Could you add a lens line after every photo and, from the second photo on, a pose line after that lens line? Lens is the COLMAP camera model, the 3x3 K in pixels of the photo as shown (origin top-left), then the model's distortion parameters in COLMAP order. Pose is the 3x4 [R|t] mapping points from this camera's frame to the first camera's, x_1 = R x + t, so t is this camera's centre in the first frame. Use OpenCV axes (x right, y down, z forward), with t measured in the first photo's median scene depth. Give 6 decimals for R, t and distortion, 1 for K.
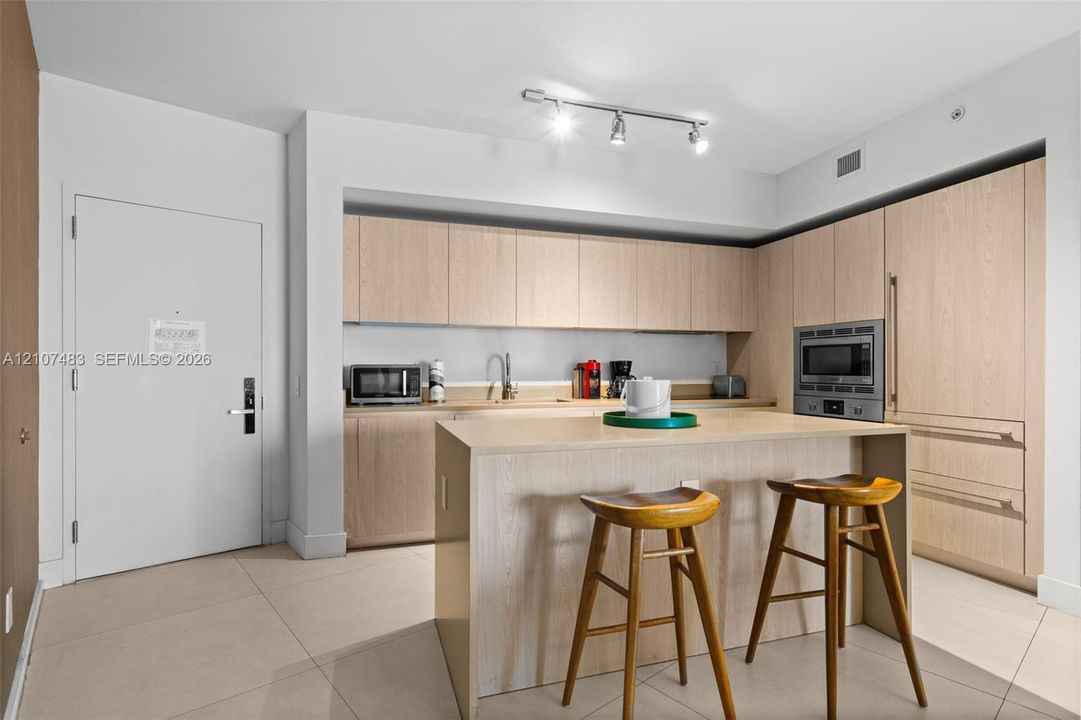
lens RADIAL K [[540.7, 0, 540.5], [0, 540.7, 360.0], [0, 0, 1]] dist [0.002076, 0.000282]
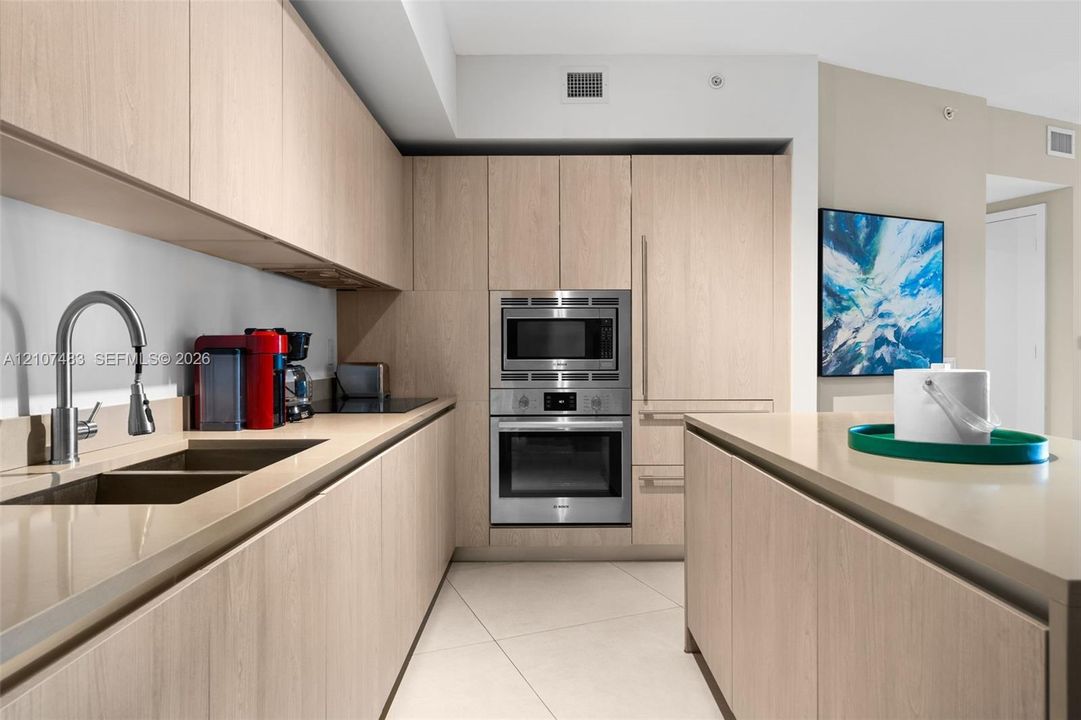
lens RADIAL K [[554.8, 0, 519.9], [0, 554.8, 350.4], [0, 0, 1]] dist [0.001520, 0.000258]
pose [[0.312282, 0.004239, 0.949980, -0.204896], [-0.015161, 0.999885, 0.000523, 0.016873], [-0.949869, -0.014566, 0.312310, 0.808234]]
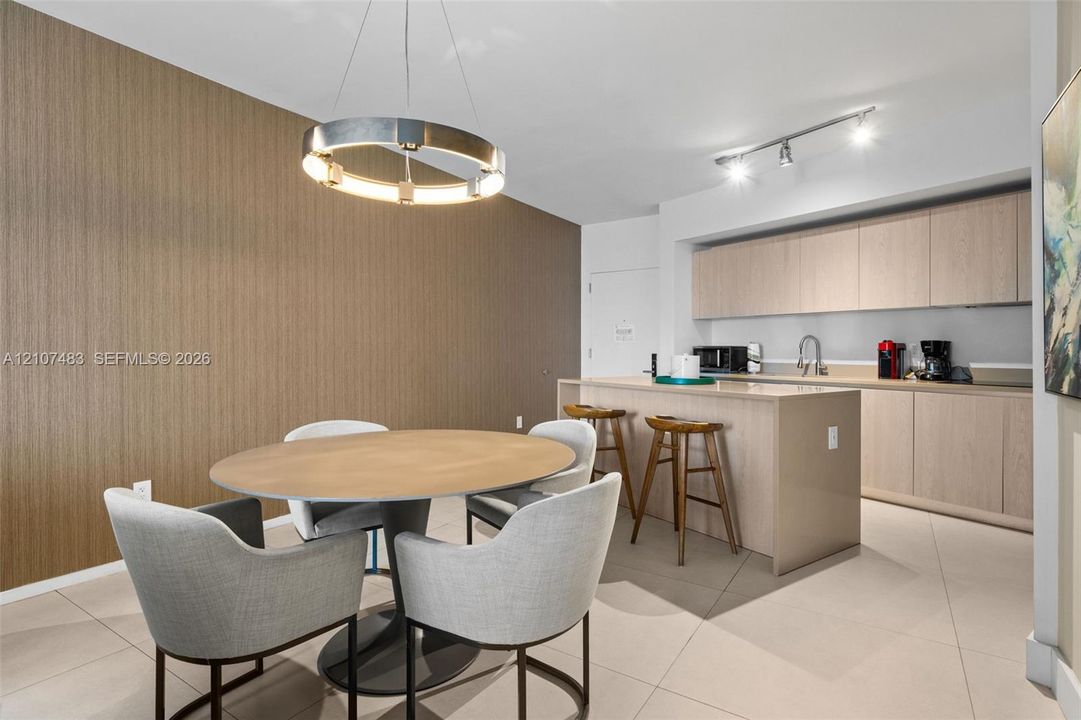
lens RADIAL K [[554.8, 0, 519.9], [0, 554.8, 350.4], [0, 0, 1]] dist [0.001520, 0.000258]
pose [[0.257368, 0.004533, -0.966303, 1.031879], [0.012843, 0.999885, 0.008111, 0.001077], [0.966228, -0.014498, 0.257280, 0.072335]]
